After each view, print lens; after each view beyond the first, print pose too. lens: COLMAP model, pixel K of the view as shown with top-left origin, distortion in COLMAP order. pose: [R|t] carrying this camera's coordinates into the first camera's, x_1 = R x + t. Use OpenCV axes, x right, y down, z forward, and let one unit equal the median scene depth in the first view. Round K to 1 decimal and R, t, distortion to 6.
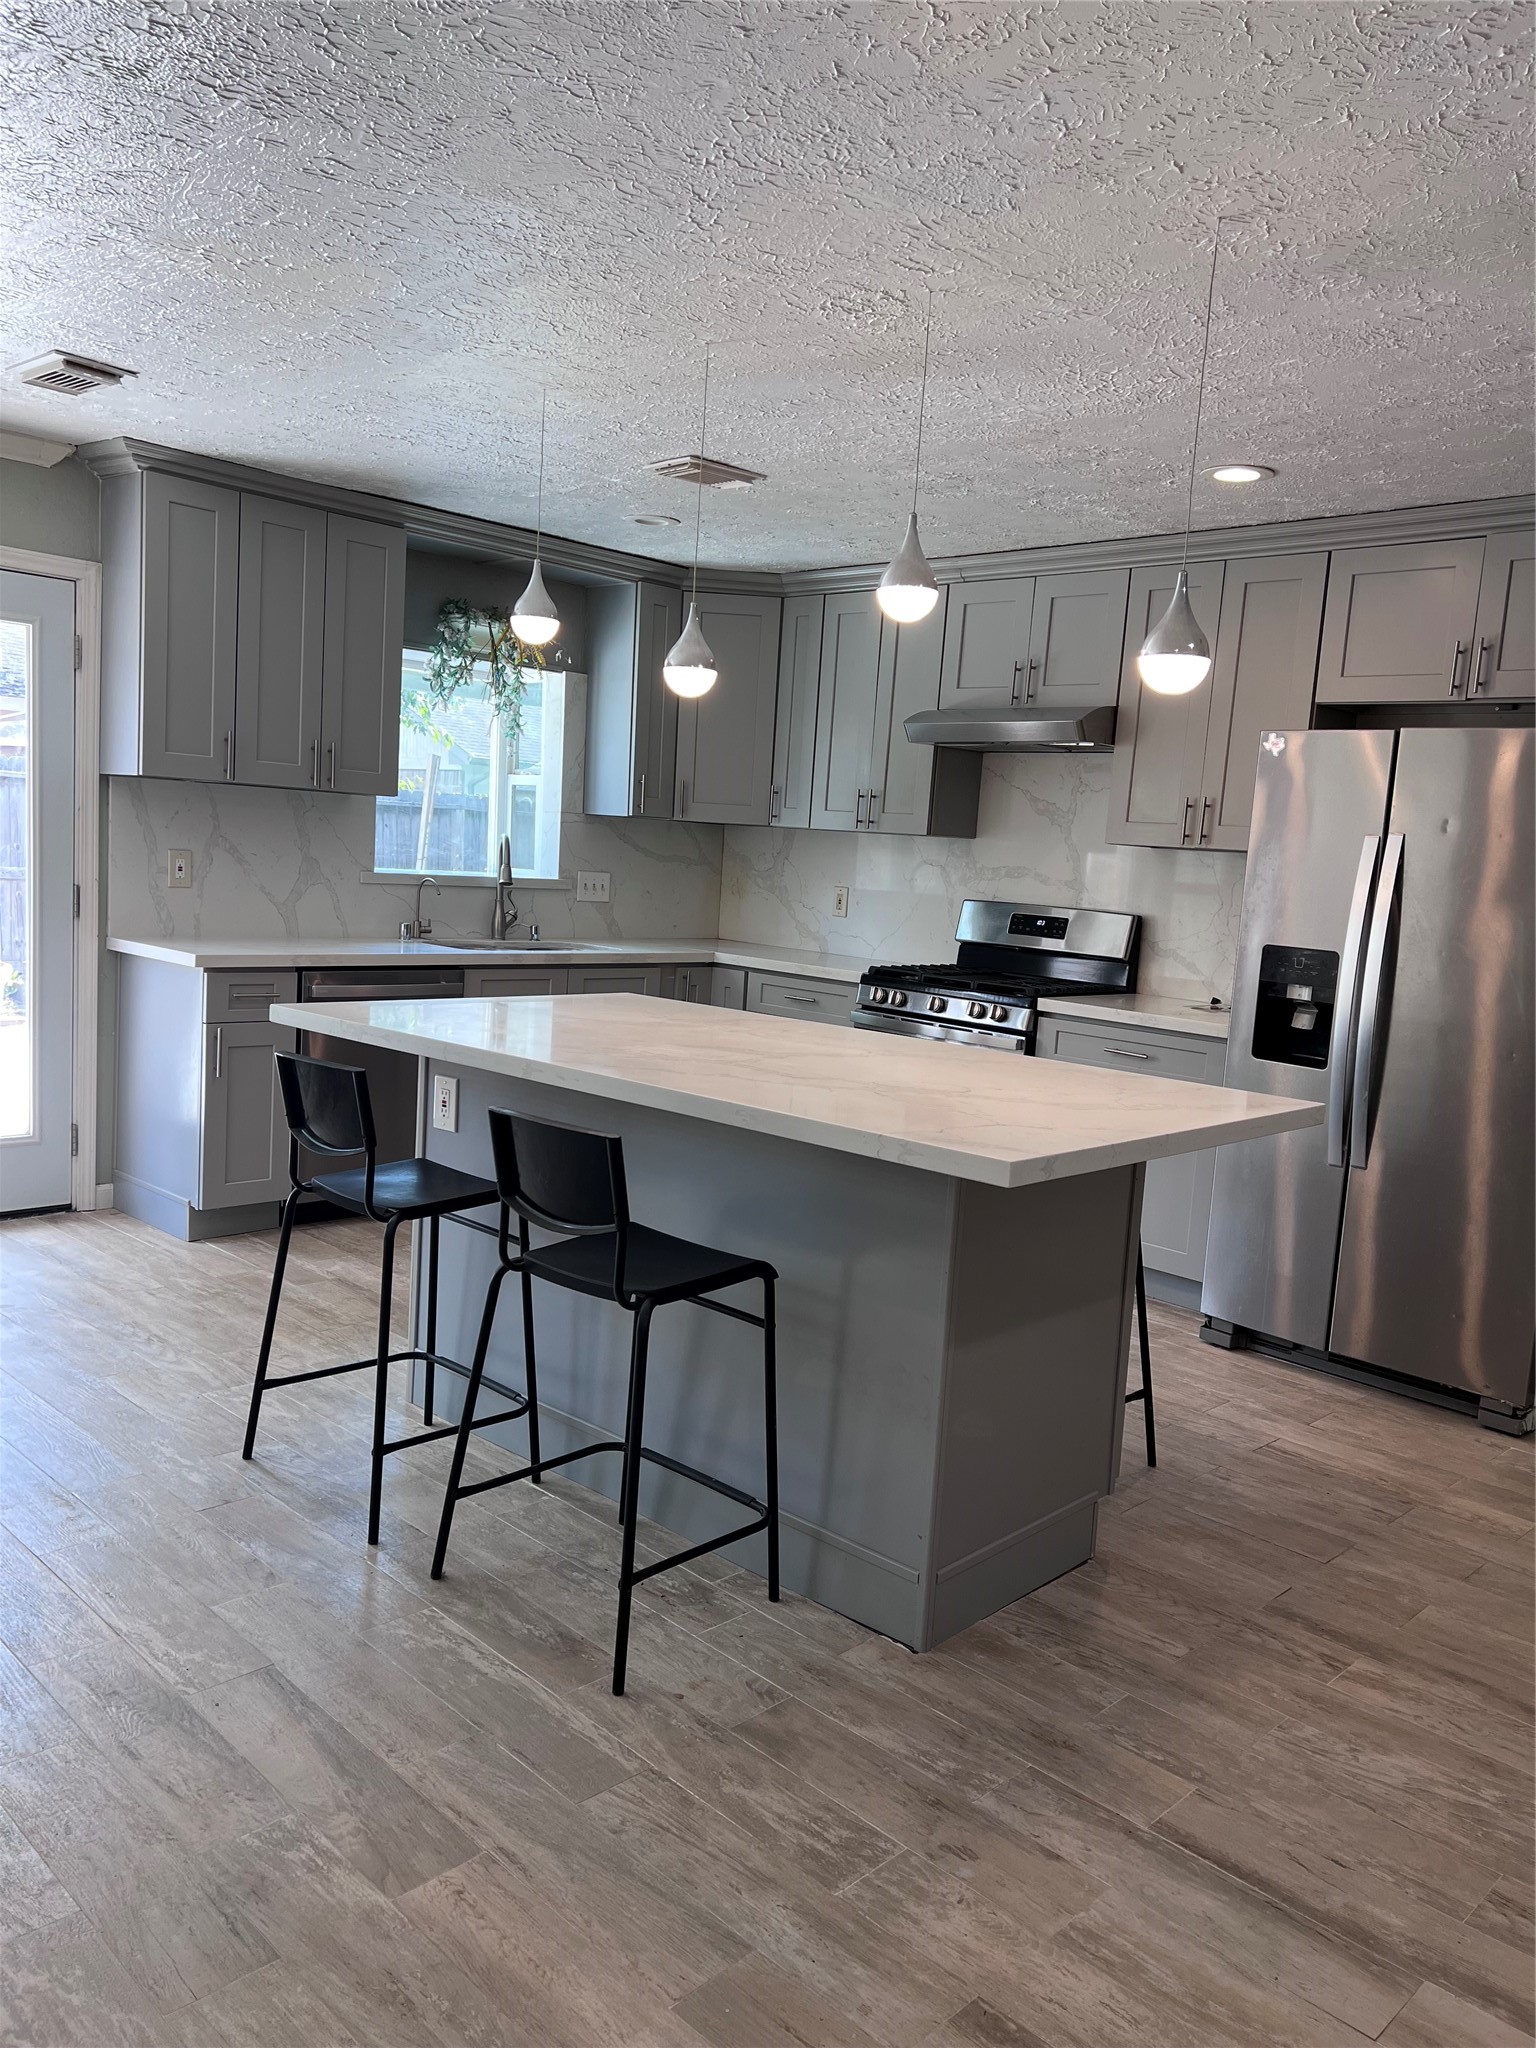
lens RADIAL K [[1543.7, 0, 761.6], [0, 1543.7, 1025.1], [0, 0, 1]] dist [0.018634, -0.031418]
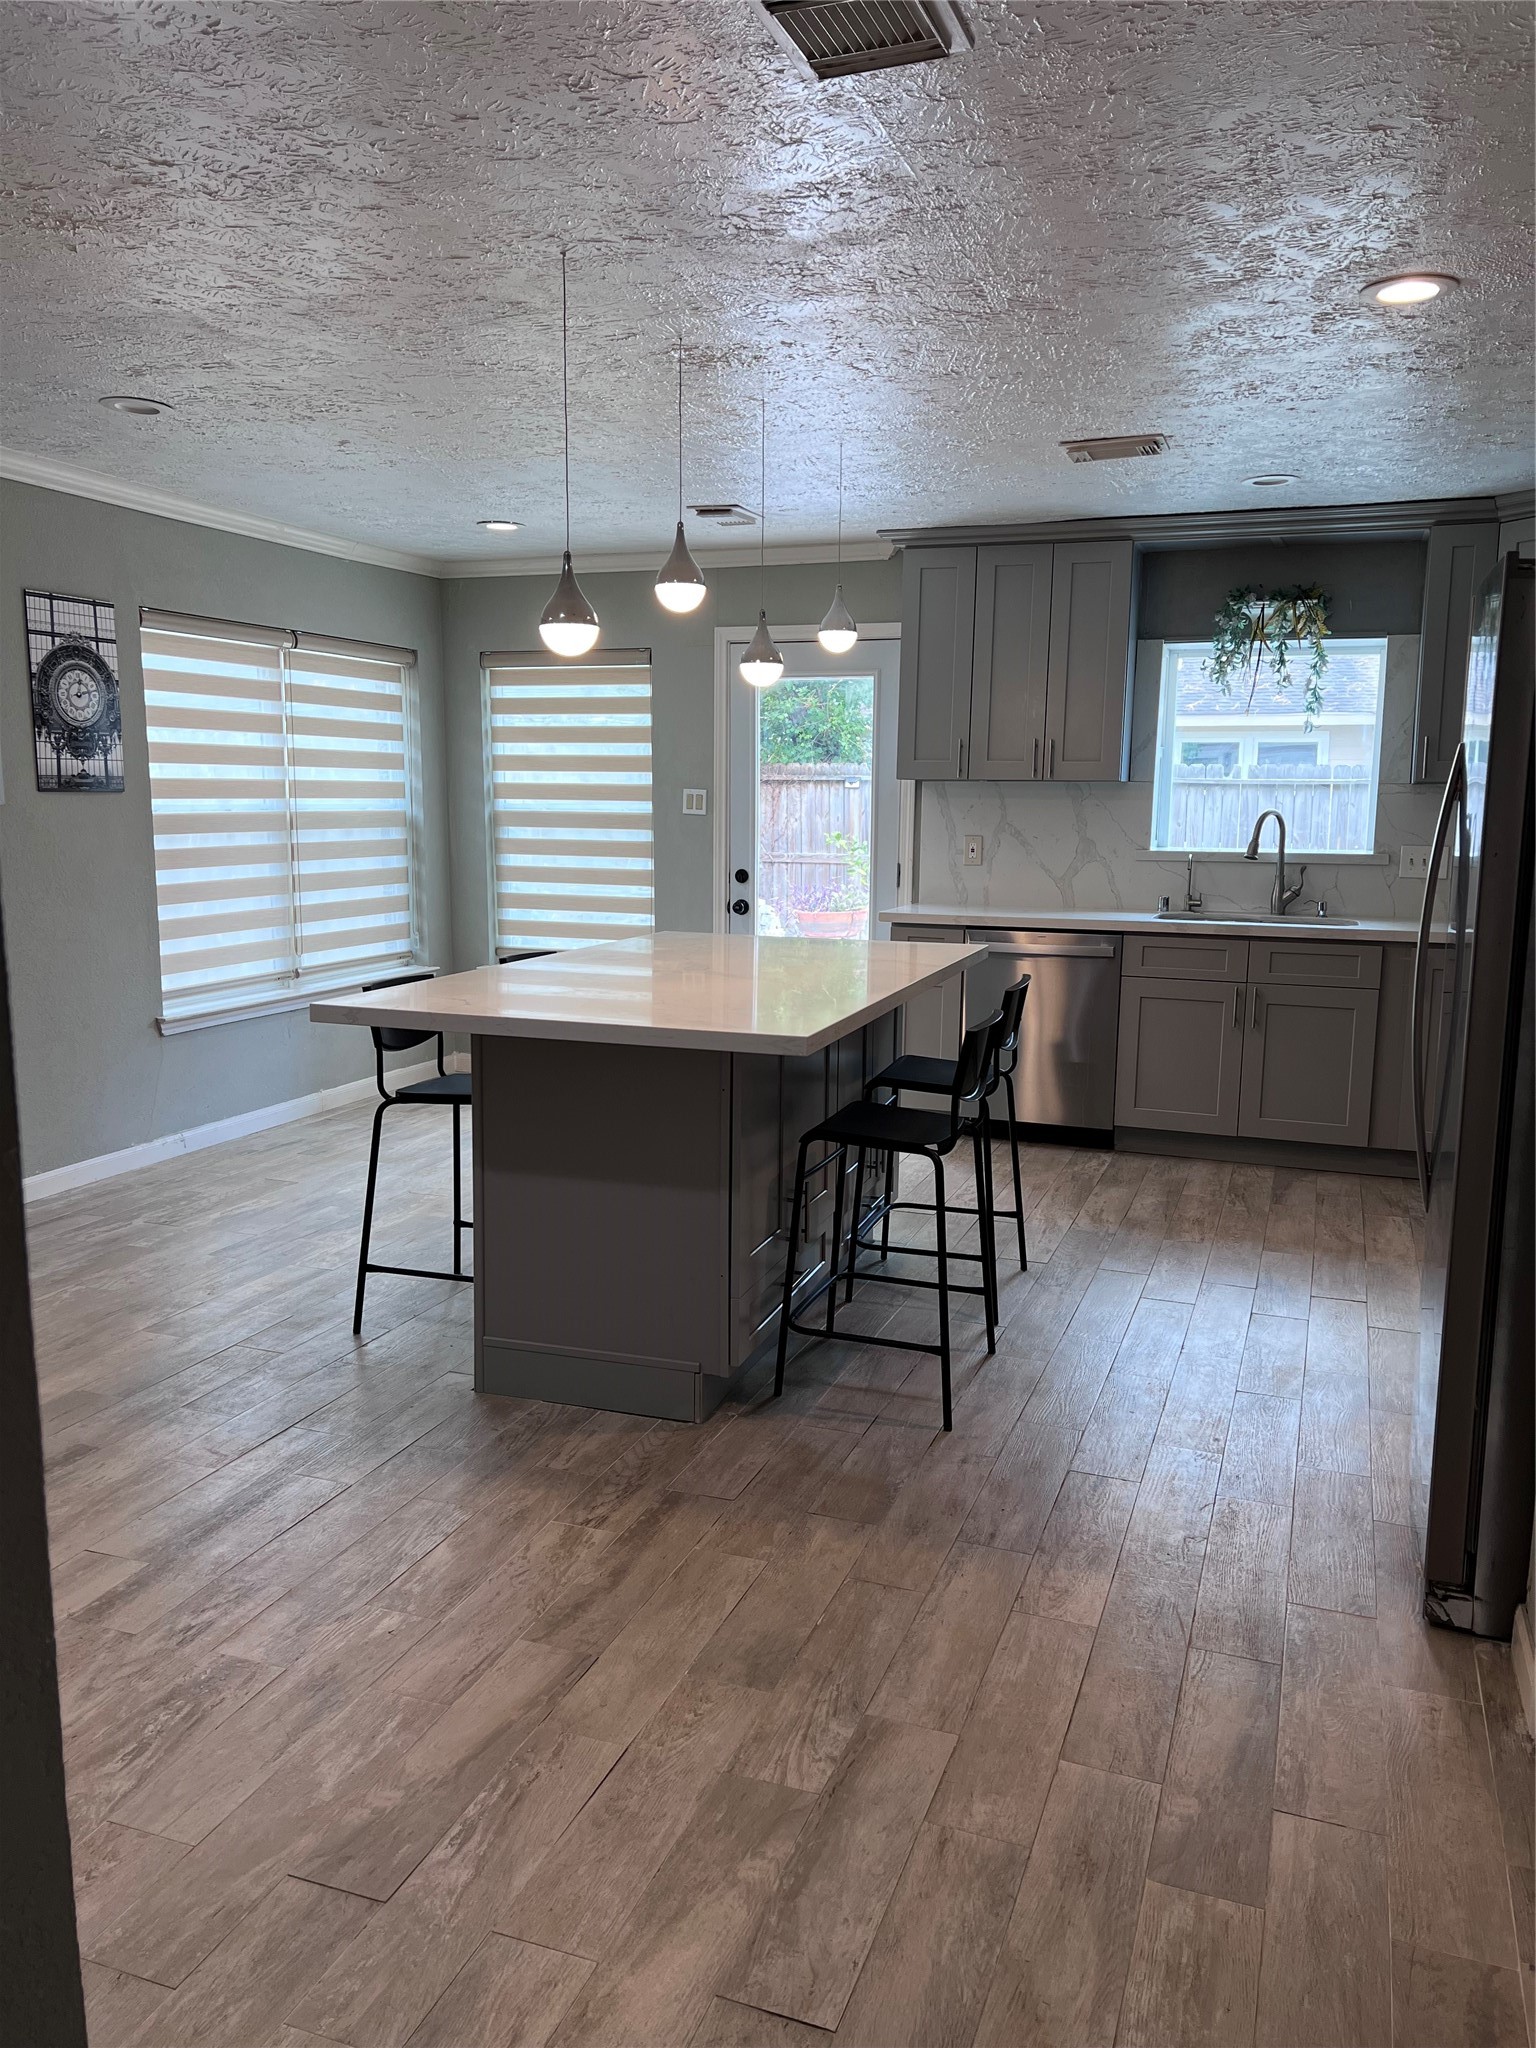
lens RADIAL K [[1543.7, 0, 766.8], [0, 1543.7, 1029.8], [0, 0, 1]] dist [0.018634, -0.031418]
pose [[0.411945, 0.079062, -0.907772, 0.936141], [-0.086306, 0.995135, 0.047505, -0.000094], [0.907112, 0.058777, 0.416764, 0.424453]]
